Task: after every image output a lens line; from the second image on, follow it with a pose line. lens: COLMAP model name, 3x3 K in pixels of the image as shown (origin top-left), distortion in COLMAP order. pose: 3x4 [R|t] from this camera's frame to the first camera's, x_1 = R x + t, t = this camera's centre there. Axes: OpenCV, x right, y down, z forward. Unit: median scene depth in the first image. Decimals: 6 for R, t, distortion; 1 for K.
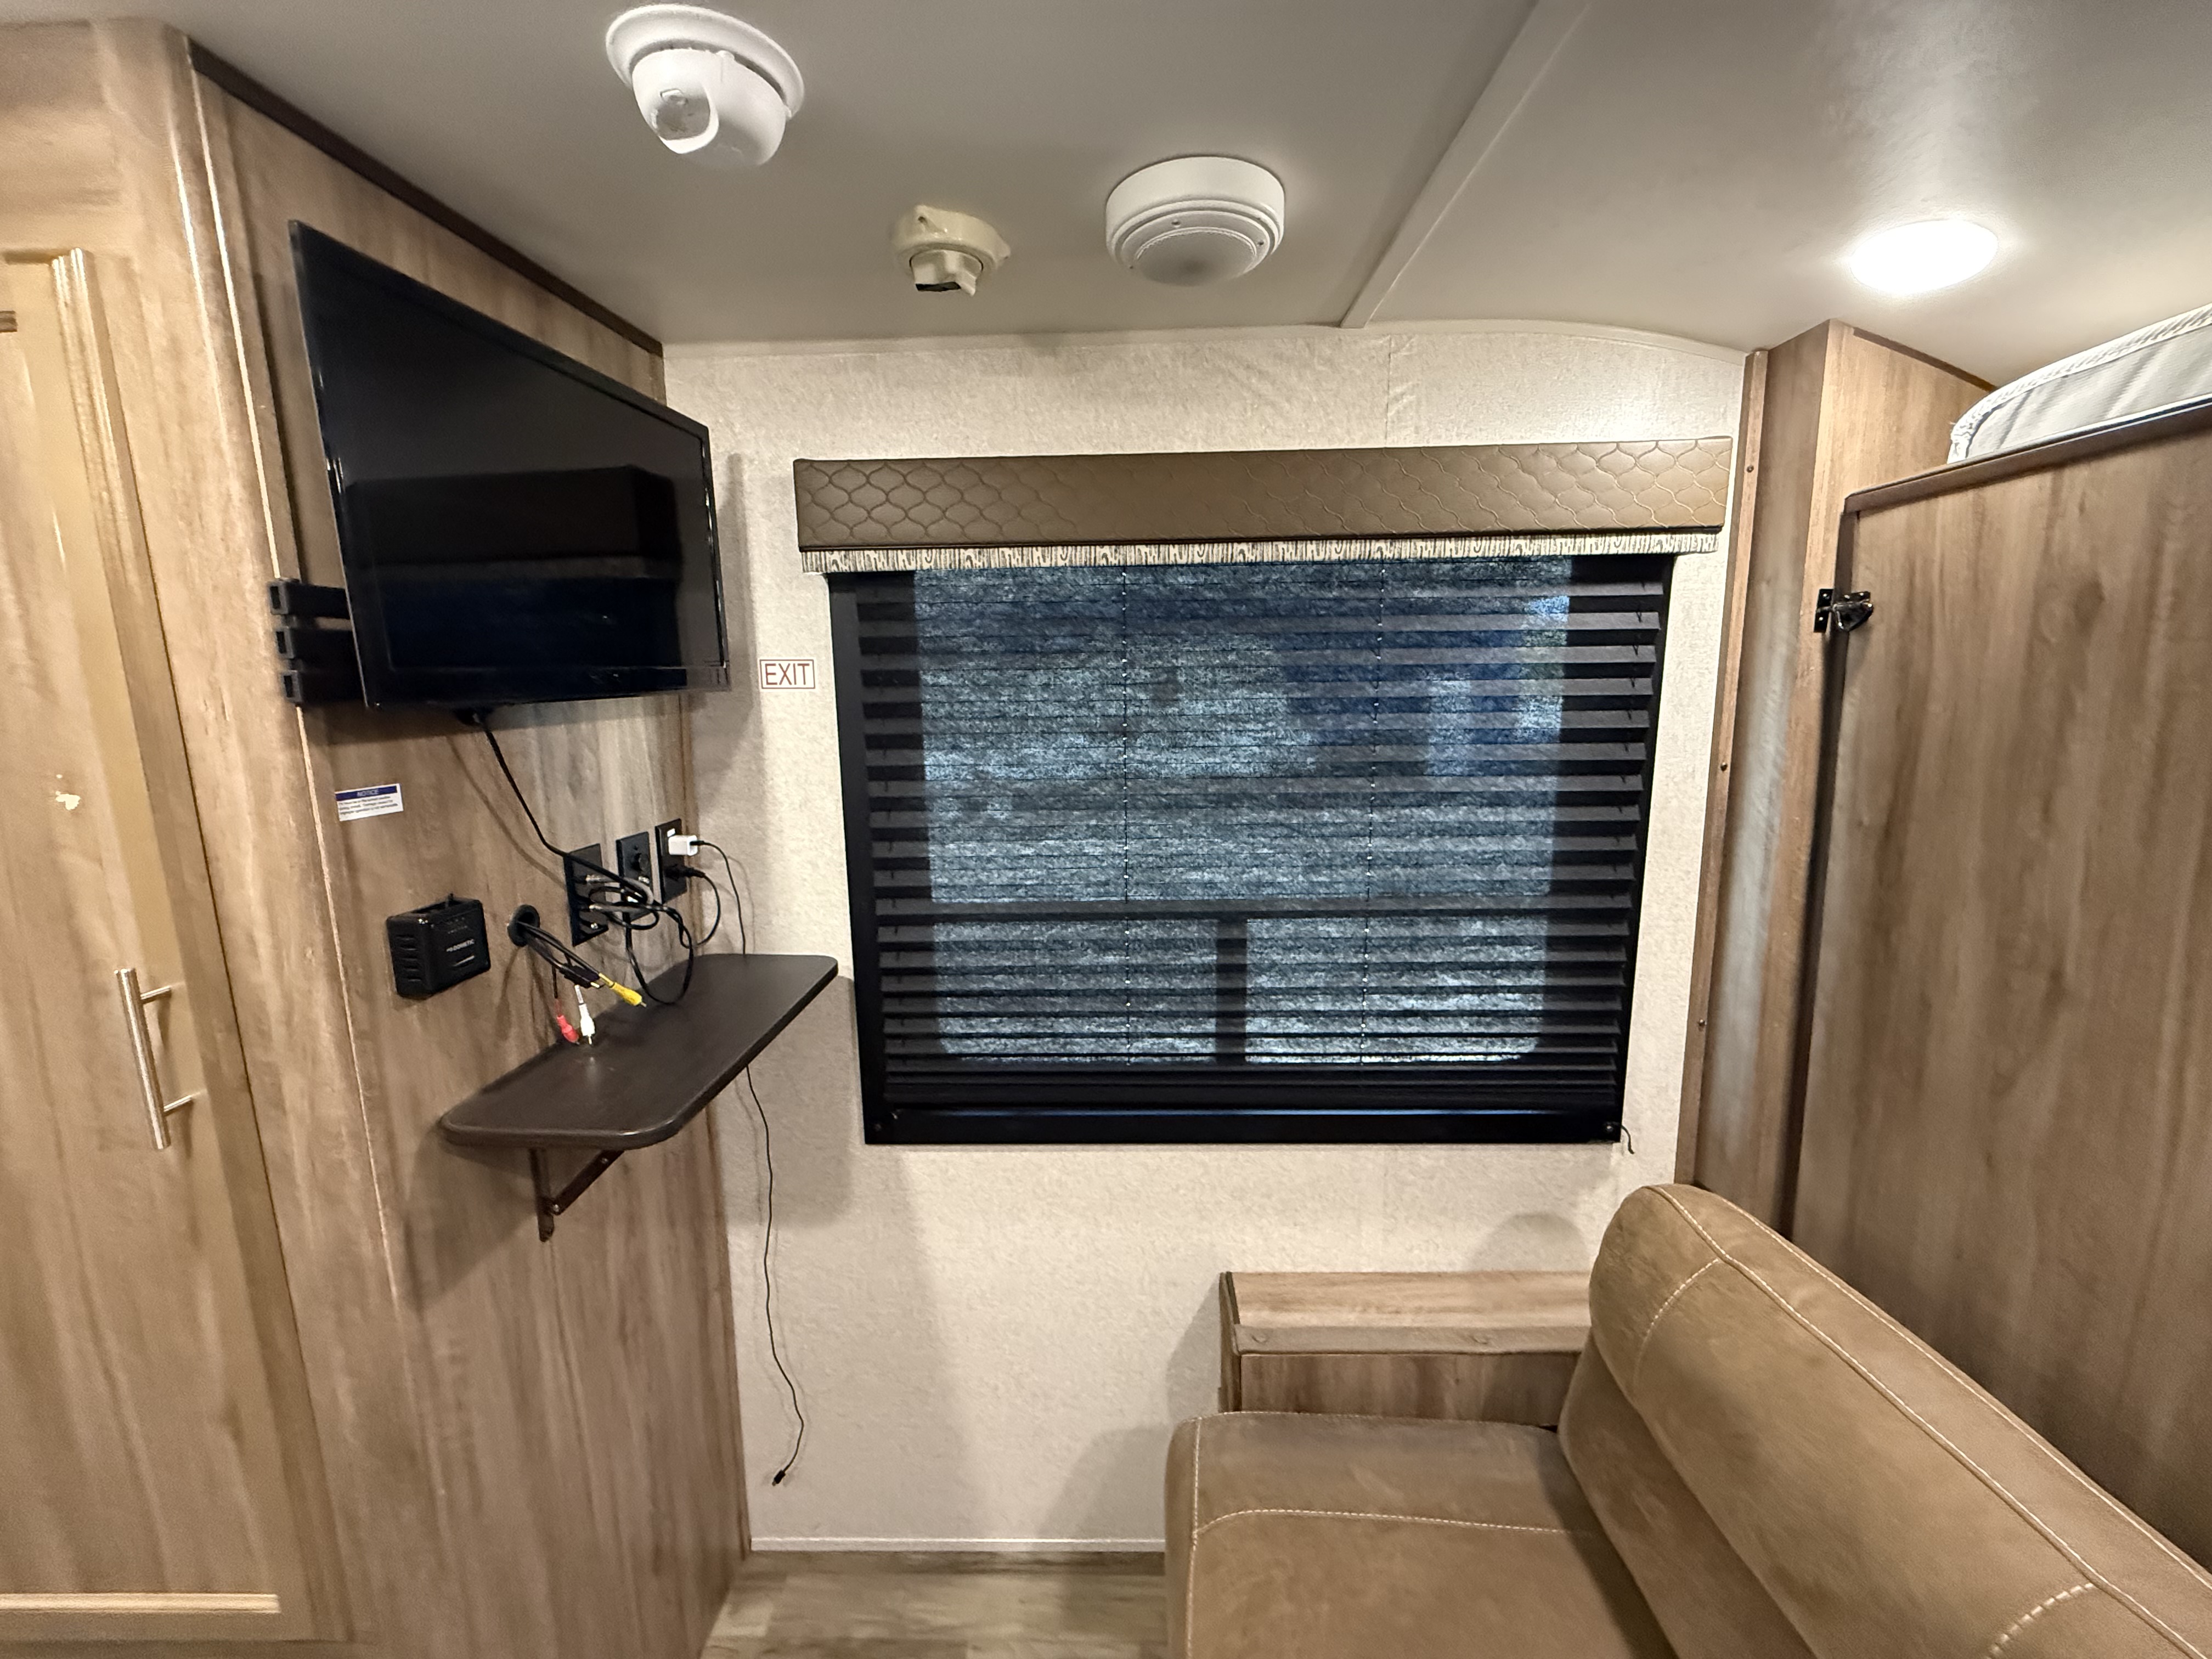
lens RADIAL K [[881.1, 0, 1110.8], [0, 881.1, 830.9], [0, 0, 1]] dist [-0.001331, 0.000613]
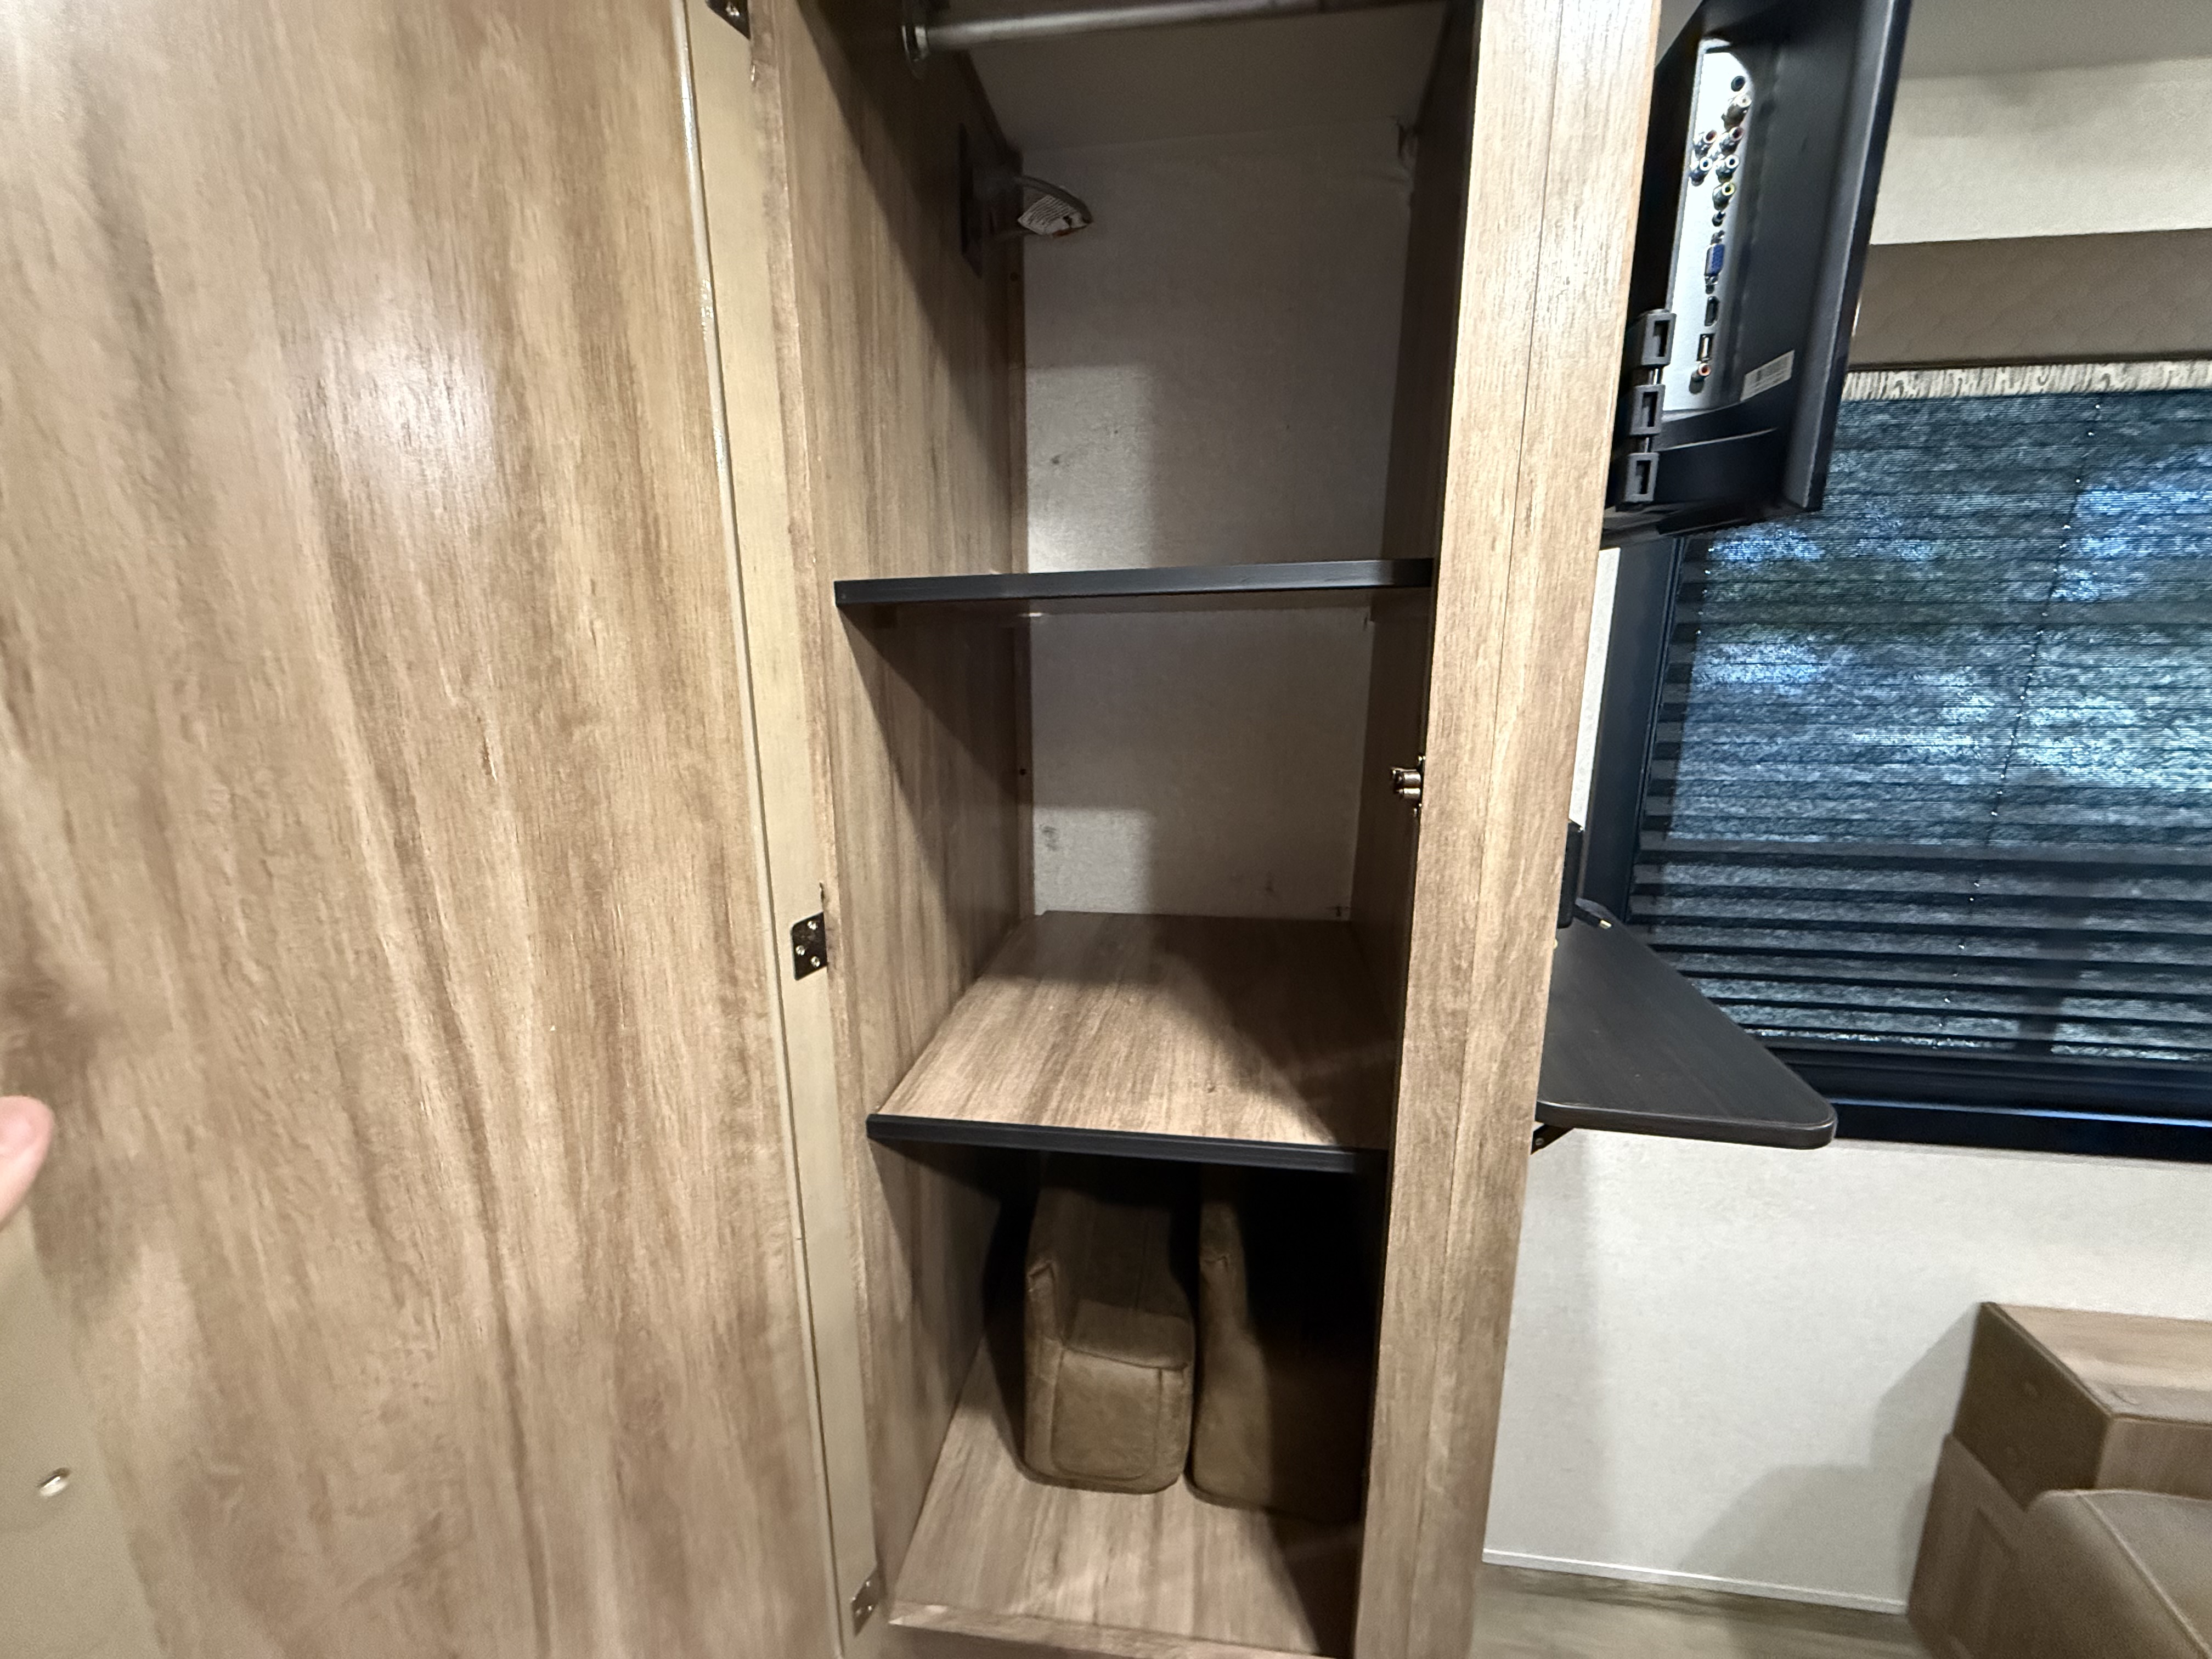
lens RADIAL K [[881.1, 0, 1126.7], [0, 881.1, 827.9], [0, 0, 1]] dist [-0.001331, 0.000613]
pose [[0.993762, 0.037462, -0.105046, -0.717260], [-0.031194, 0.997669, 0.060690, 0.044630], [0.107074, -0.057034, 0.992614, 0.154808]]
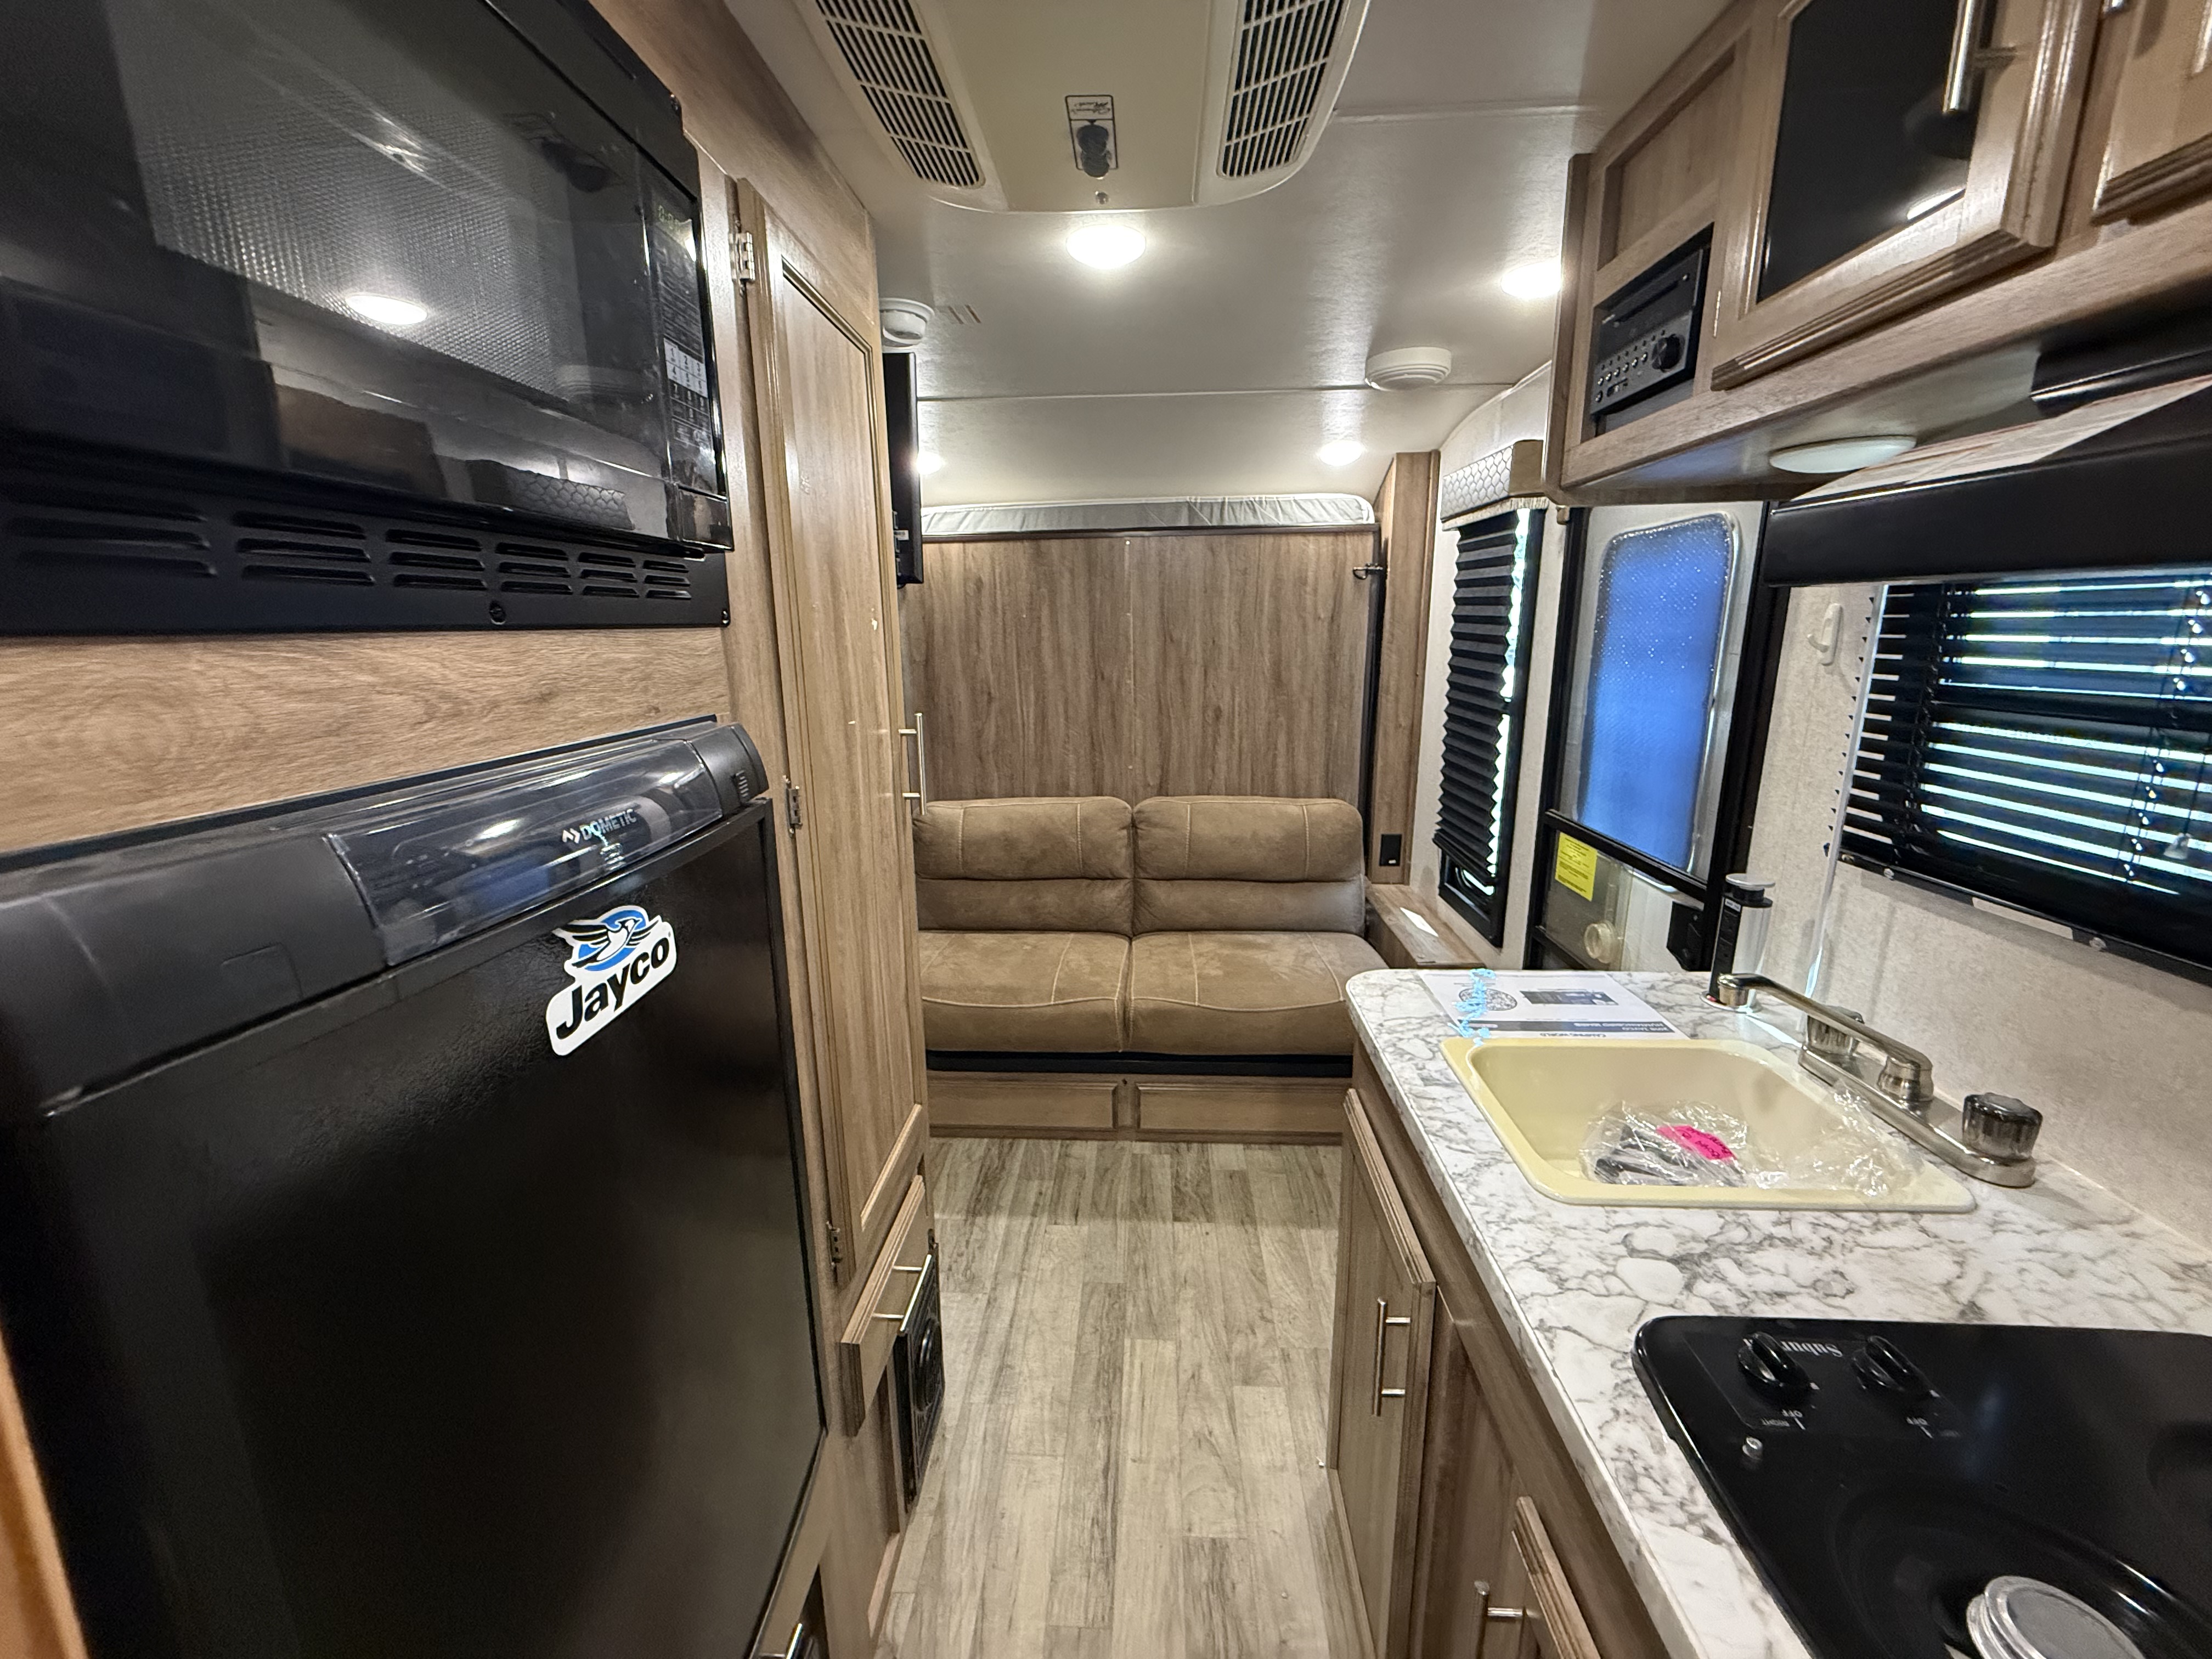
lens RADIAL K [[881.1, 0, 1106.0], [0, 881.1, 827.1], [0, 0, 1]] dist [-0.001331, 0.000613]
pose [[0.029339, -0.204588, 0.978408, -1.702823], [0.178982, 0.964086, 0.196226, 0.052354], [-0.983415, 0.169360, 0.064903, 0.299116]]
